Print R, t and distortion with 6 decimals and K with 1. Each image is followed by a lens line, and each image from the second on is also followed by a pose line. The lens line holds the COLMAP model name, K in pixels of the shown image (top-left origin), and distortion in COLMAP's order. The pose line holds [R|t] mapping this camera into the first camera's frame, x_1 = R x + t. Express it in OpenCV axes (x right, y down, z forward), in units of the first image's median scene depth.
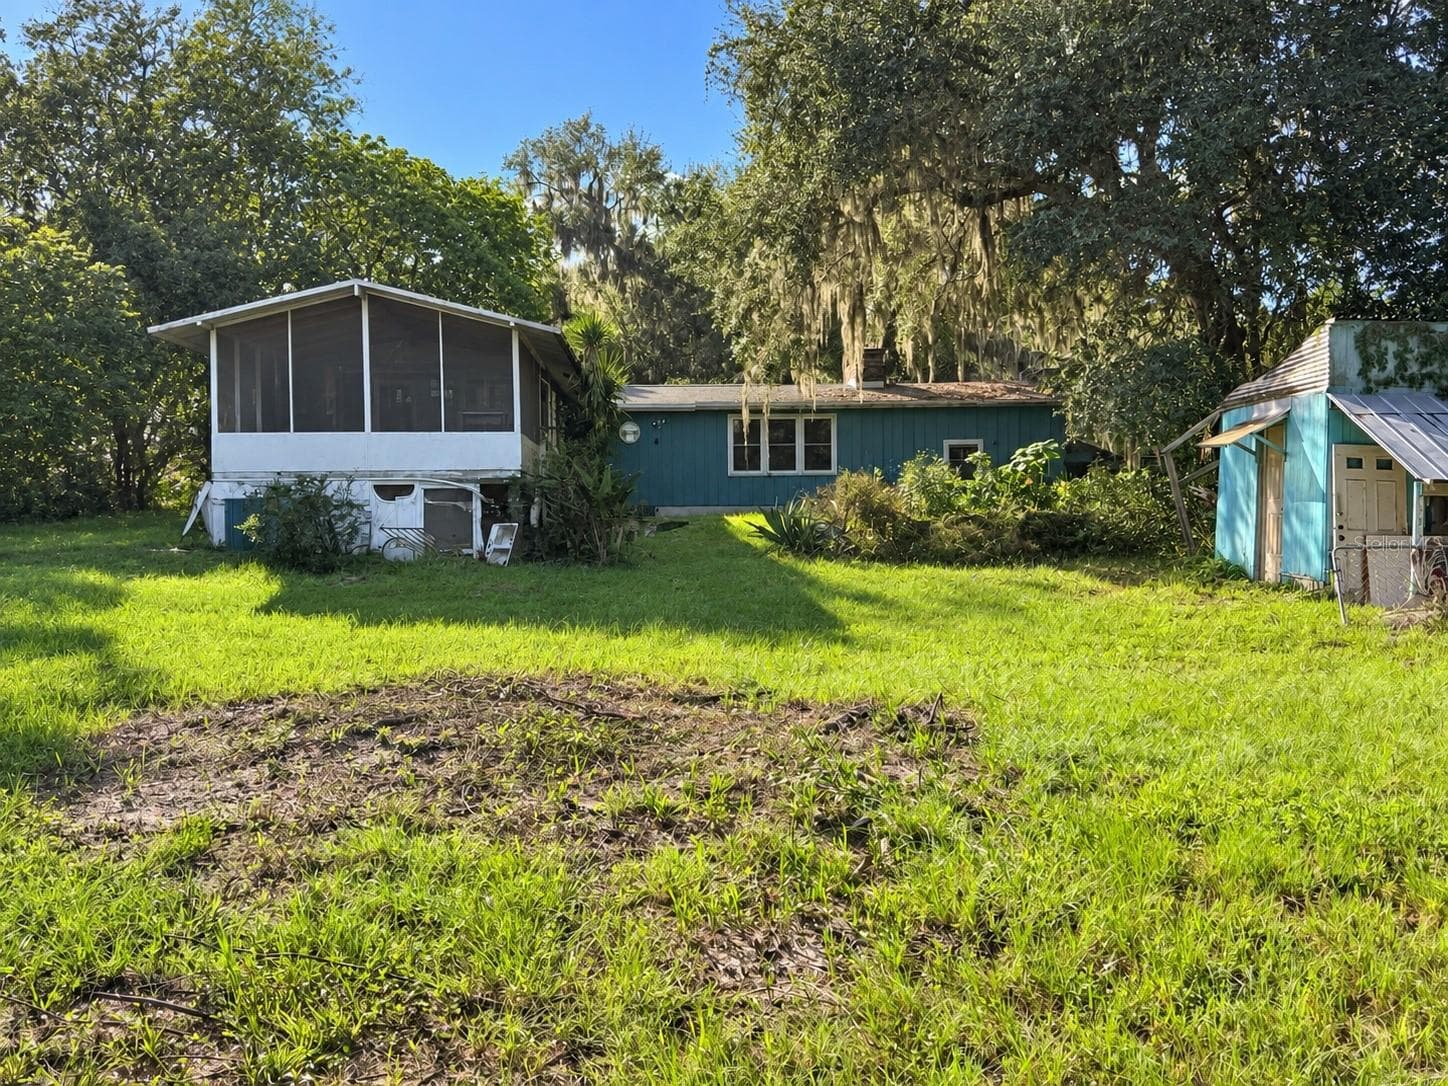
lens RADIAL K [[1142.2, 0, 724.0], [0, 1142.2, 543.0], [0, 0, 1]] dist [-0.042290, -0.000167]
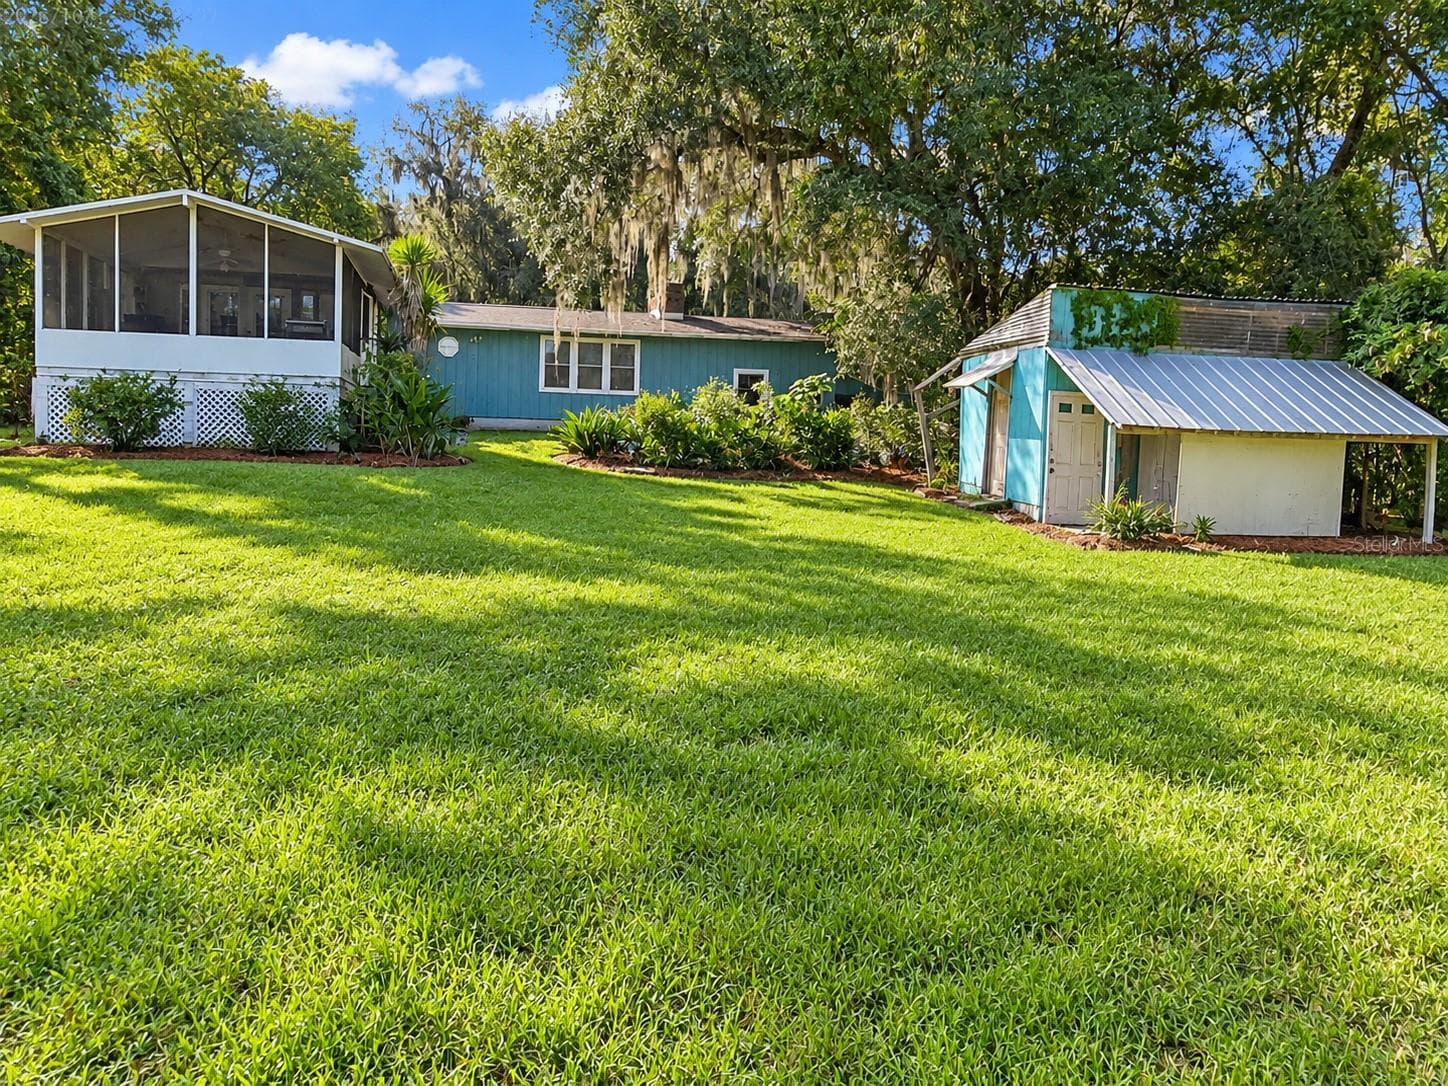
lens RADIAL K [[1142.2, 0, 724.0], [0, 1142.2, 543.0], [0, 0, 1]] dist [-0.042290, -0.000167]
pose [[0.984986, 0.025580, 0.170729, -0.005582], [-0.037595, 0.997010, 0.067517, 0.005338], [-0.168491, -0.072922, 0.983002, -0.127172]]
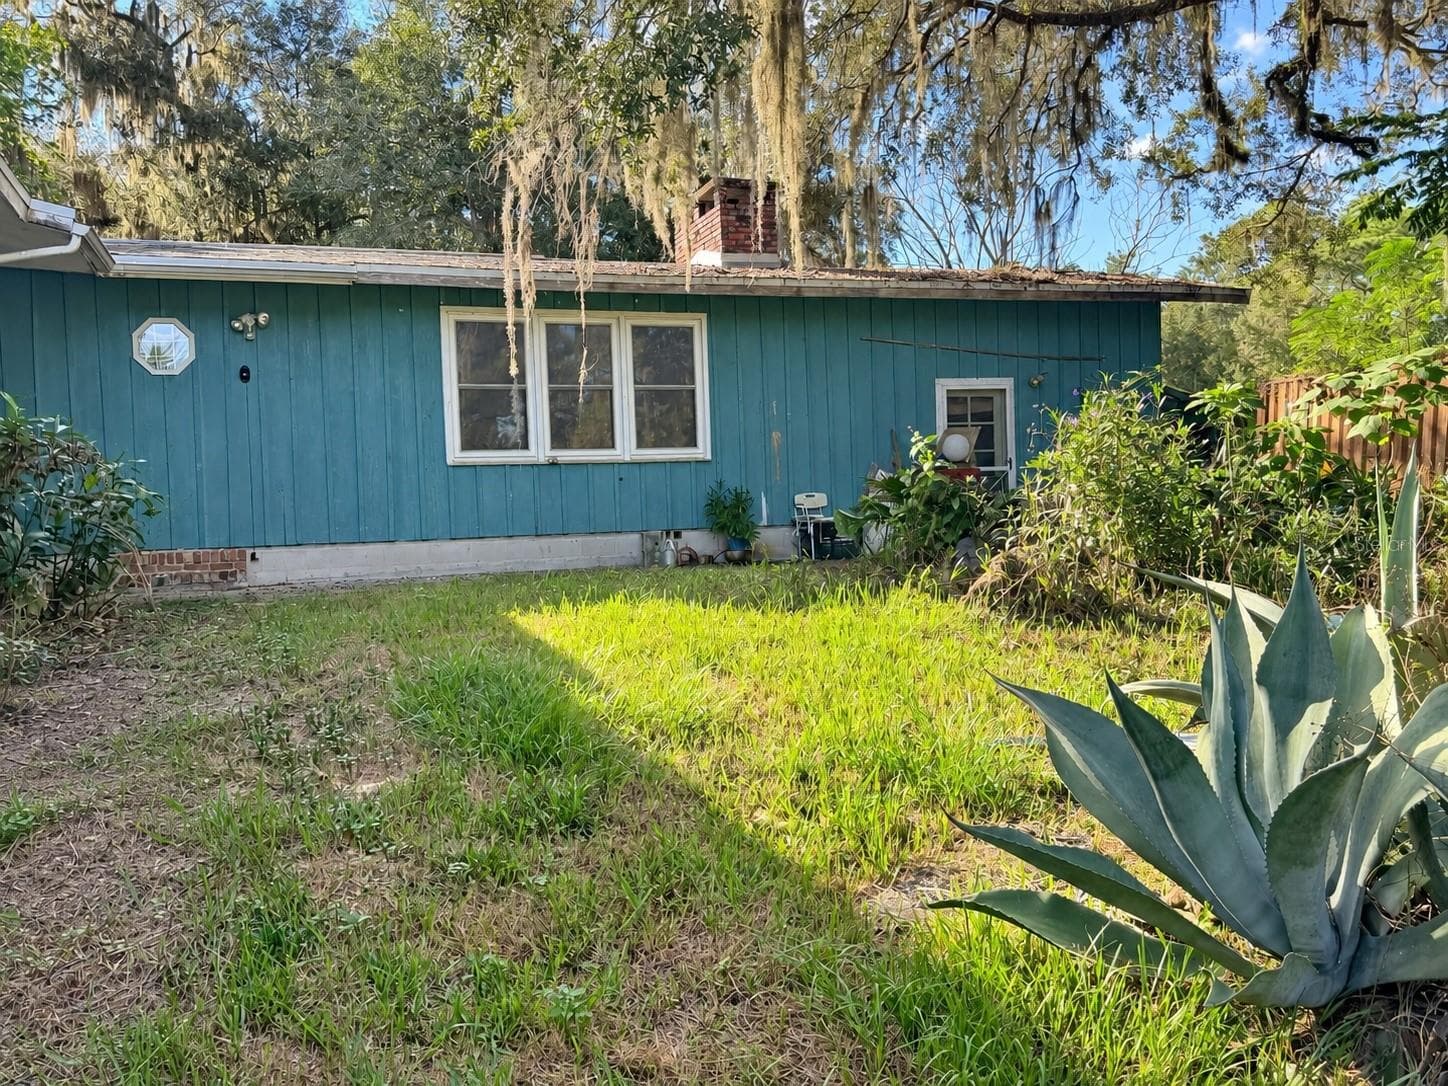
lens RADIAL K [[1142.2, 0, 724.0], [0, 1142.2, 543.0], [0, 0, 1]] dist [-0.042290, -0.000167]
pose [[0.948296, -0.033864, 0.315577, -0.039165], [0.031210, 0.999422, 0.013459, -0.045740], [-0.315850, -0.002914, 0.948805, 0.798403]]
